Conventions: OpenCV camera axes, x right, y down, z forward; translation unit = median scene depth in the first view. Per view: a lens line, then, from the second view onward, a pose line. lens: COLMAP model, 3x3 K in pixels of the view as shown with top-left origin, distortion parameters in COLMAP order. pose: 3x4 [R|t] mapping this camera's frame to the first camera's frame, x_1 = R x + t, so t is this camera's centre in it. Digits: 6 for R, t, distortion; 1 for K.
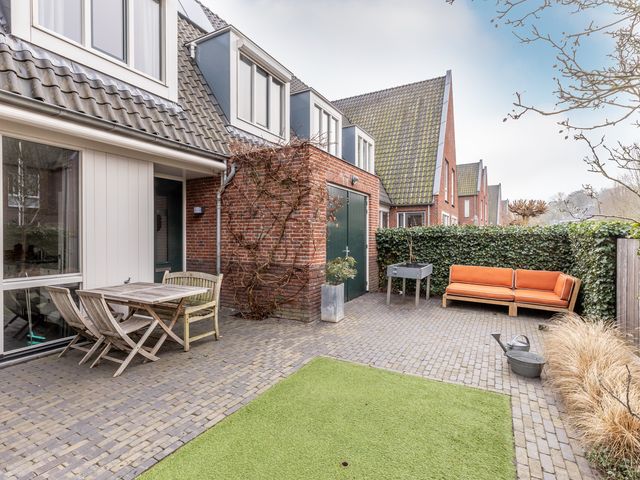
lens RADIAL K [[325.4, 0, 318.2], [0, 325.4, 238.1], [0, 0, 1]] dist [0.000899, -0.000608]
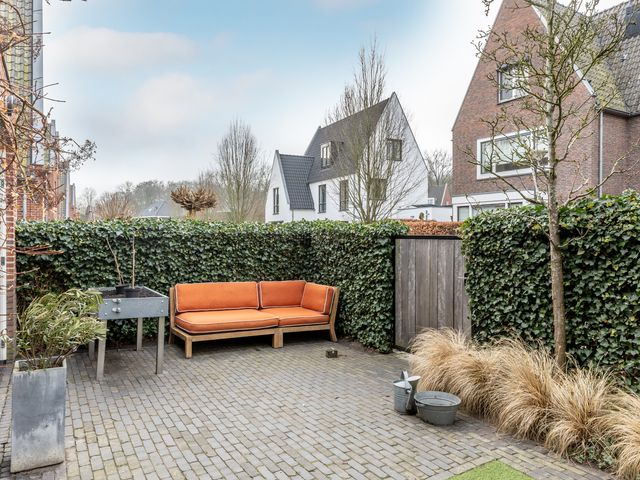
lens RADIAL K [[458.9, 0, 319.6], [0, 458.9, 238.1], [0, 0, 1]] dist [0.002496, 0.000163]
pose [[0.496972, -0.007329, 0.867736, -0.218219], [0.007877, 0.999961, 0.003934, -0.005754], [-0.867731, 0.004880, 0.497010, 0.375909]]
